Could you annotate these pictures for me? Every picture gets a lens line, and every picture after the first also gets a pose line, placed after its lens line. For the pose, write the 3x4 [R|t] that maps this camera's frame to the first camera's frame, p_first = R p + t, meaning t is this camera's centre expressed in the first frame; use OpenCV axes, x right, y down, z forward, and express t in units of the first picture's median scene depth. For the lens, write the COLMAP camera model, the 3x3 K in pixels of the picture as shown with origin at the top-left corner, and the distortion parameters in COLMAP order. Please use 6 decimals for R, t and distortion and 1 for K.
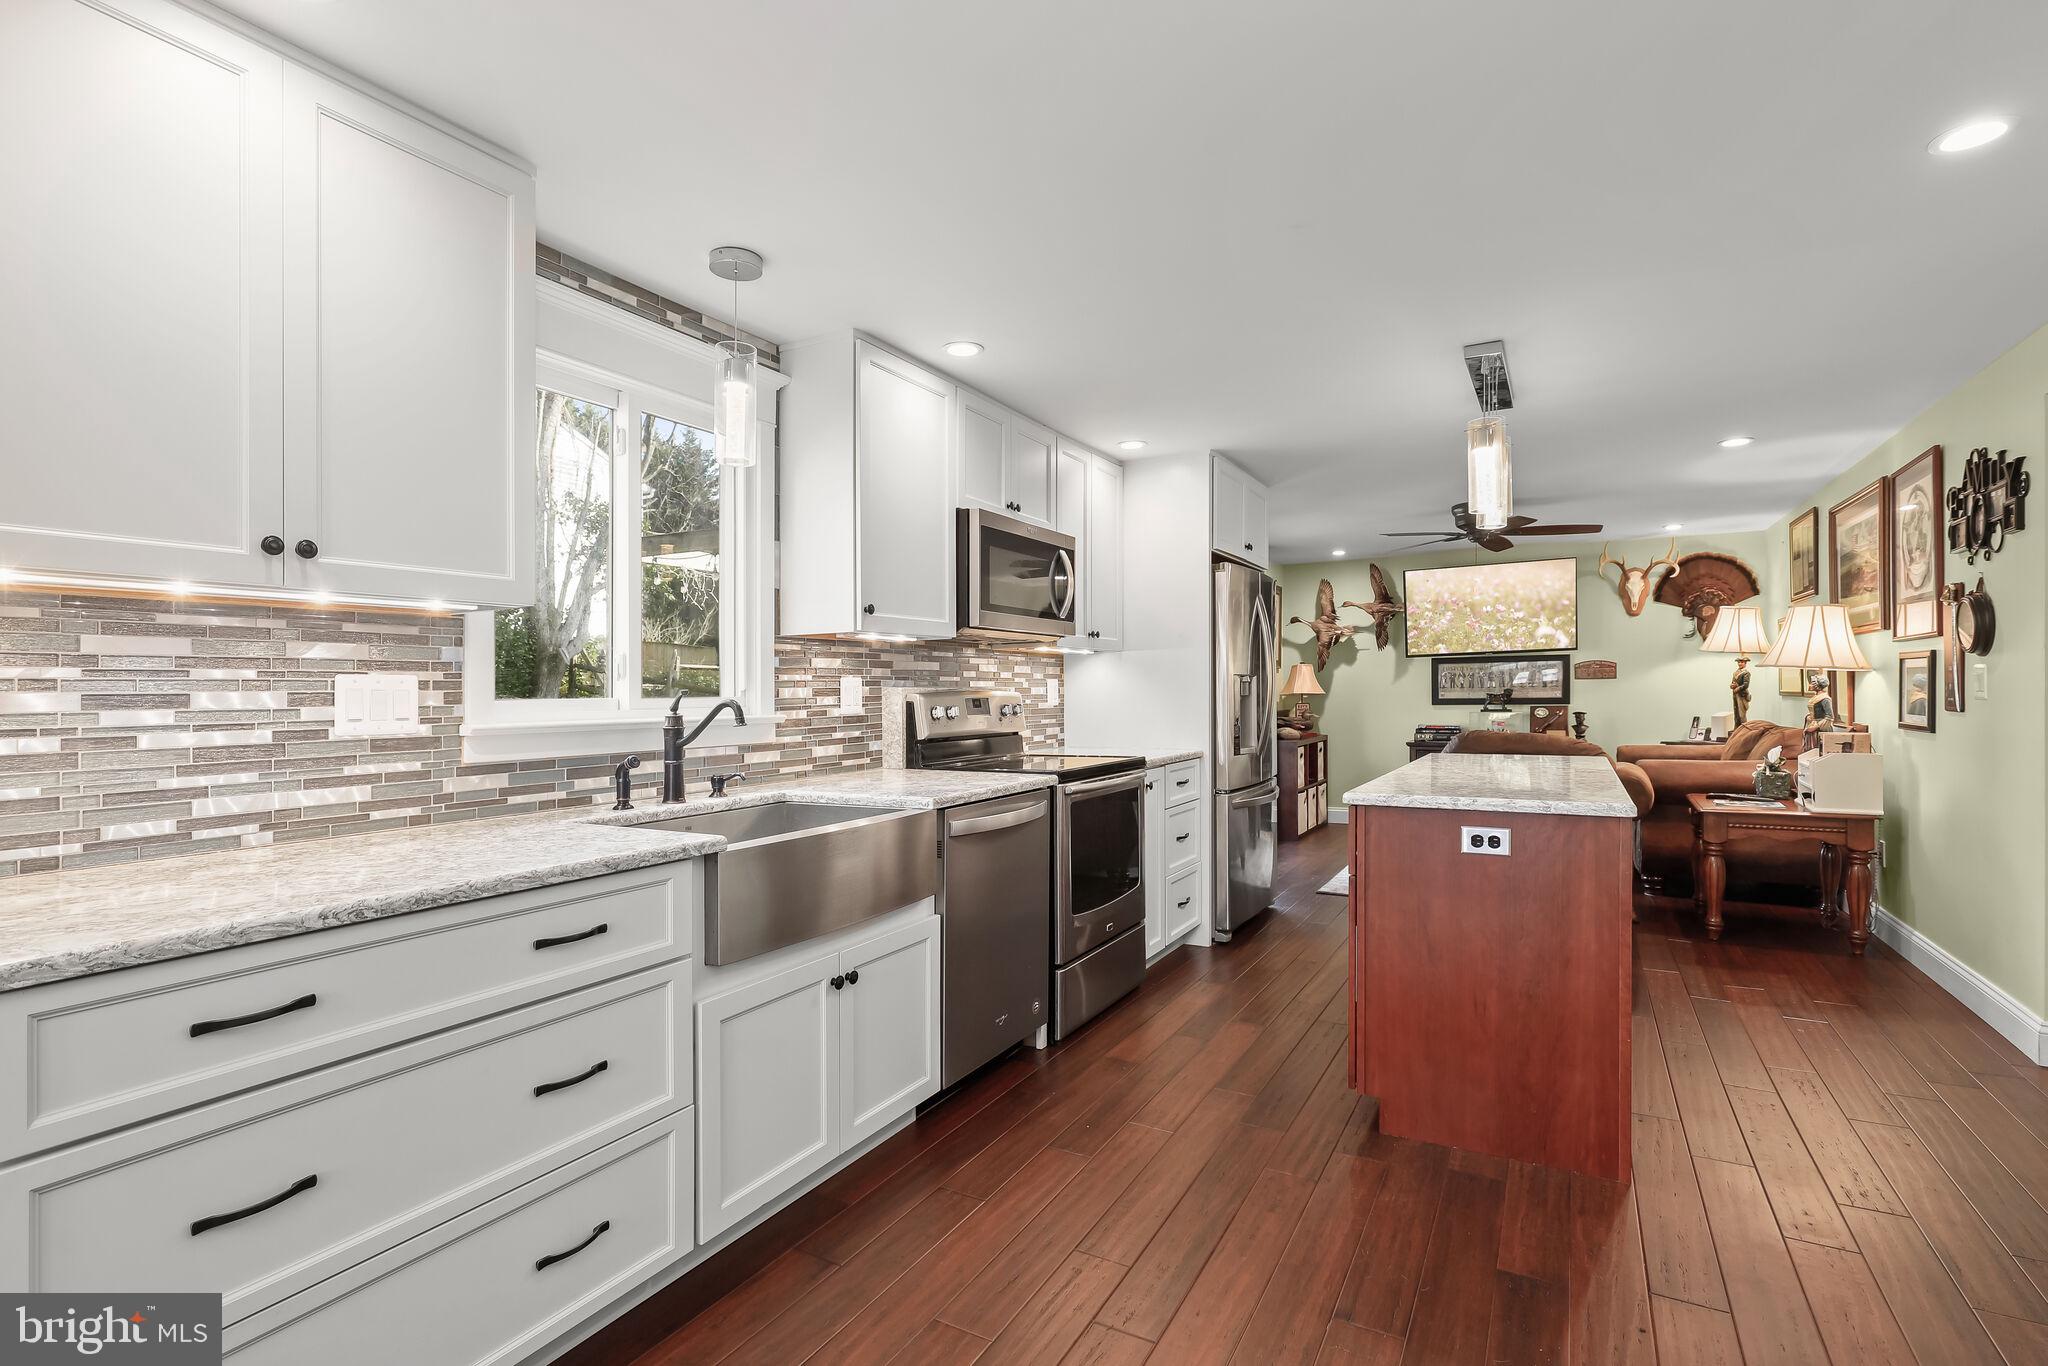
lens RADIAL K [[965.3, 0, 1034.2], [0, 965.3, 682.7], [0, 0, 1]] dist [0.001907, 0.000032]
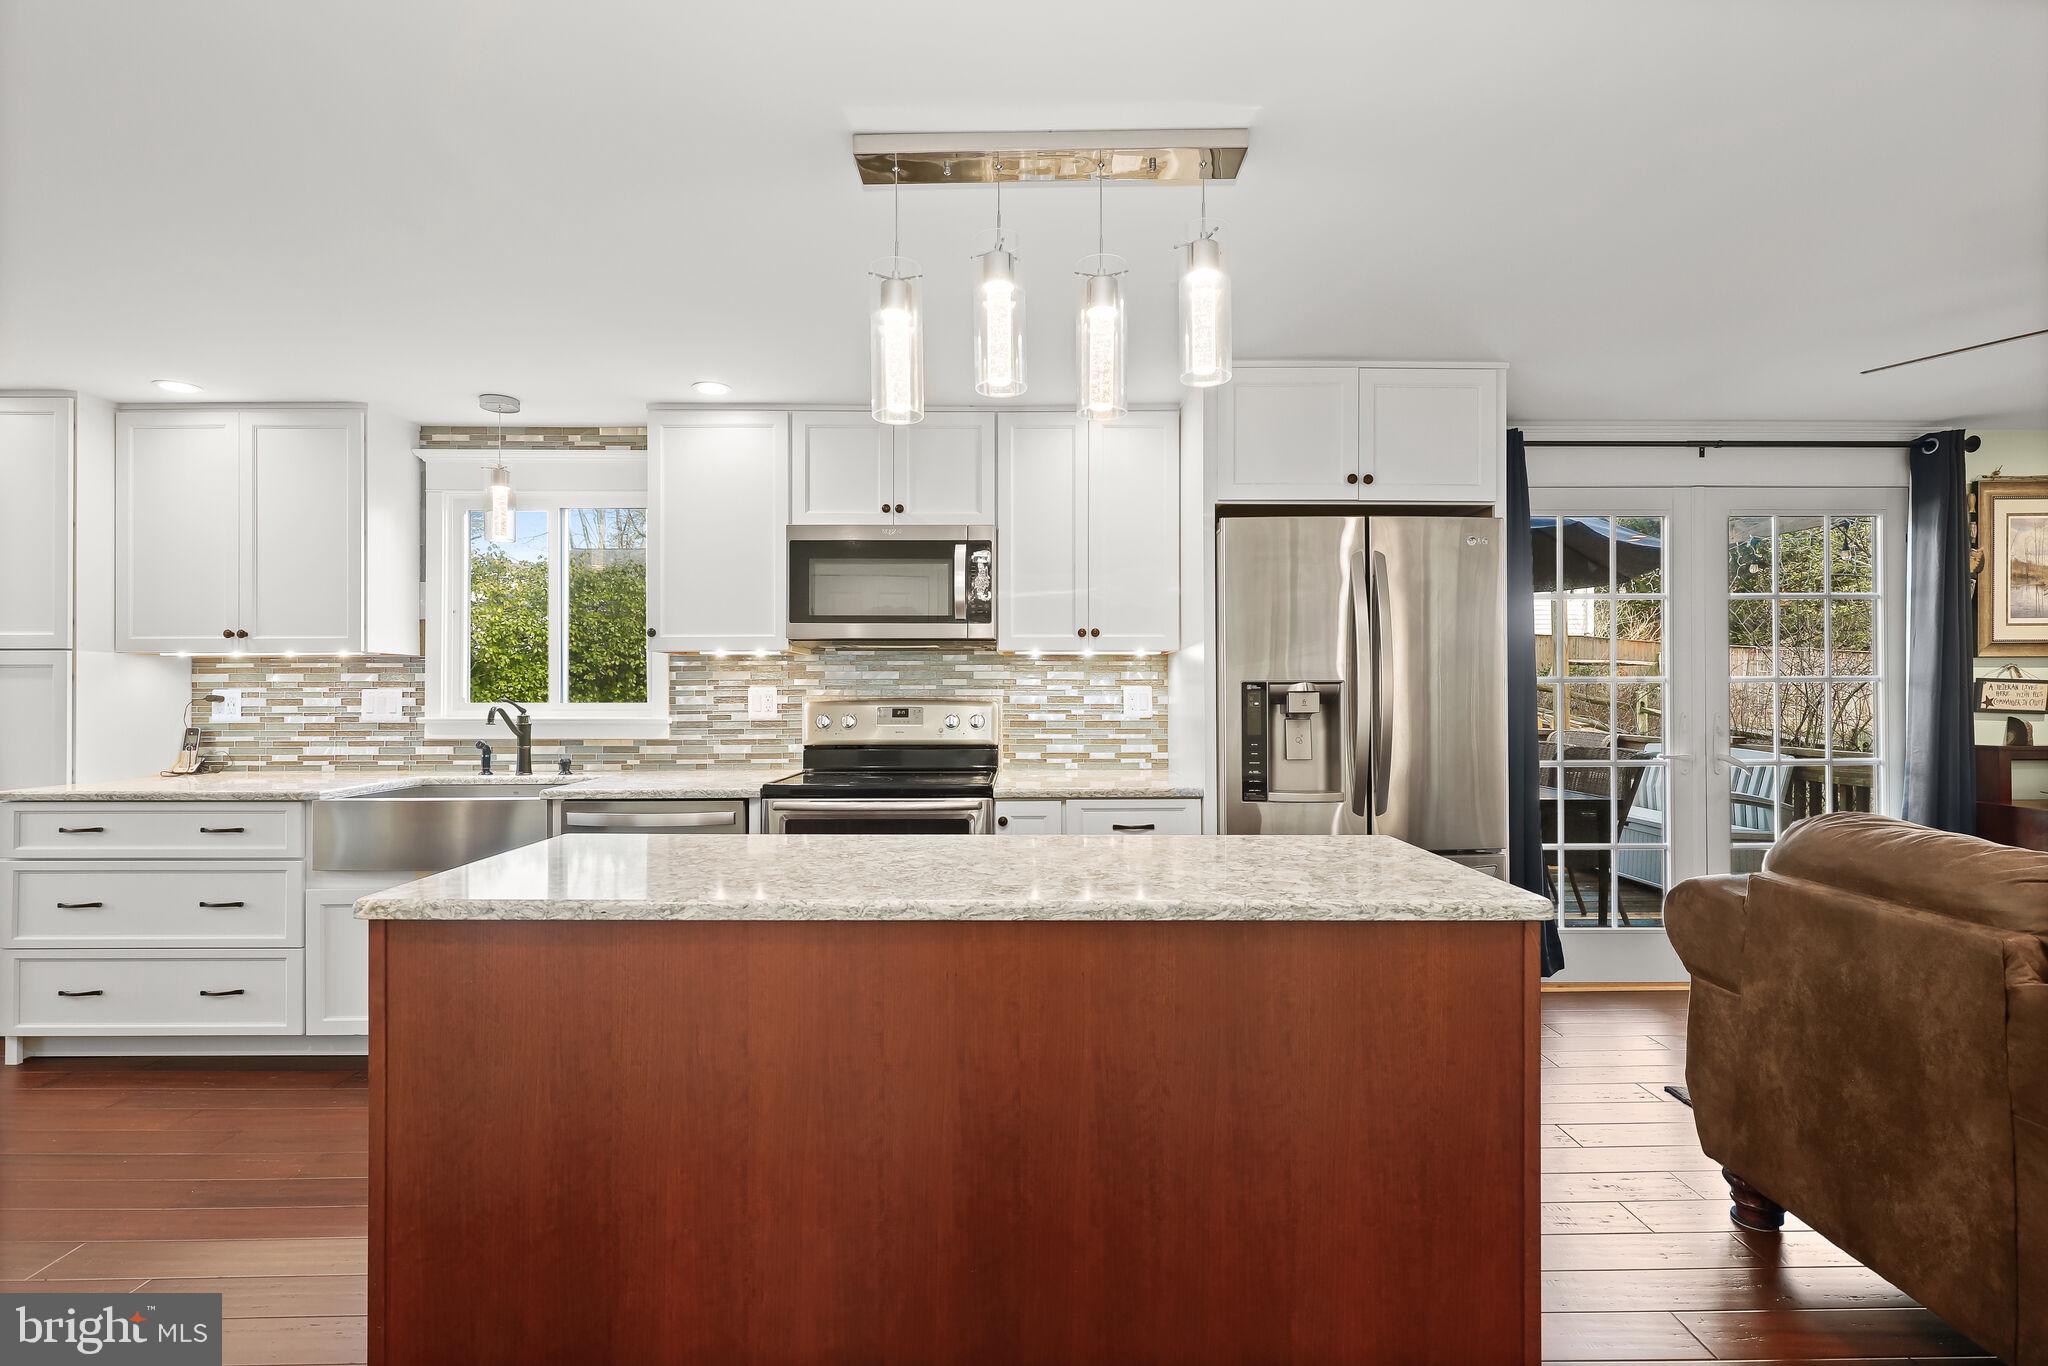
lens RADIAL K [[938.3, 0, 1032.7], [0, 938.3, 685.7], [0, 0, 1]] dist [-0.001525, 0.000906]
pose [[0.491816, 0.005631, -0.870681, 1.057486], [0.004298, 0.999951, 0.008895, -0.017782], [0.870689, -0.008117, 0.491768, 0.818150]]
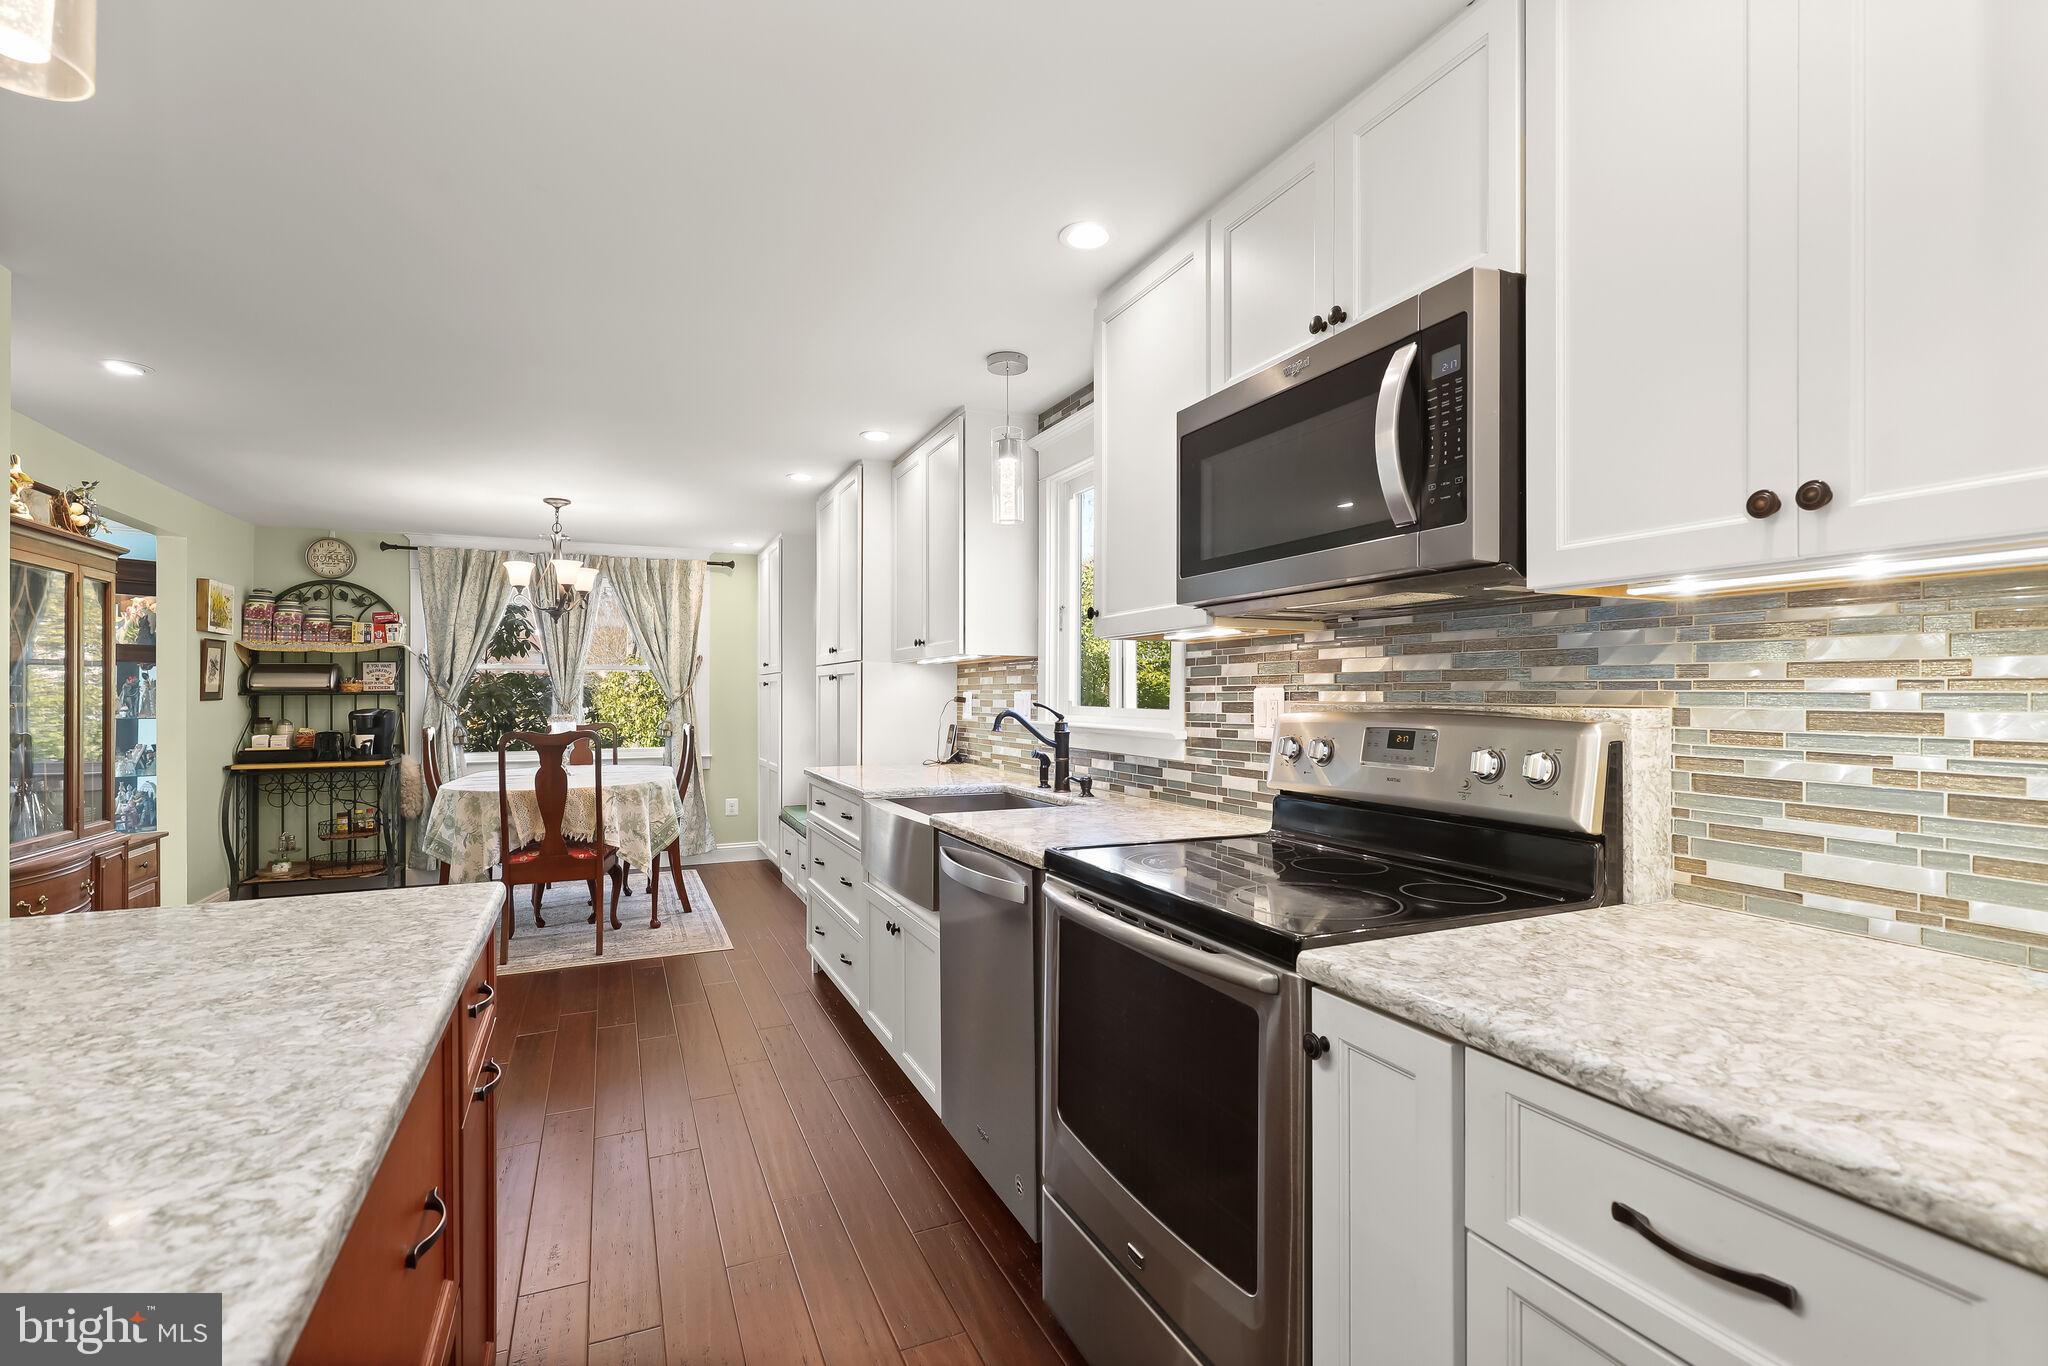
lens RADIAL K [[933.1, 0, 1033.8], [0, 933.1, 701.6], [0, 0, 1]] dist [-0.000131, 0.000065]
pose [[-0.593459, 0.019835, -0.804620, 0.525313], [0.016038, 0.999789, 0.012817, -0.007747], [0.804705, -0.005298, -0.593652, 1.423000]]
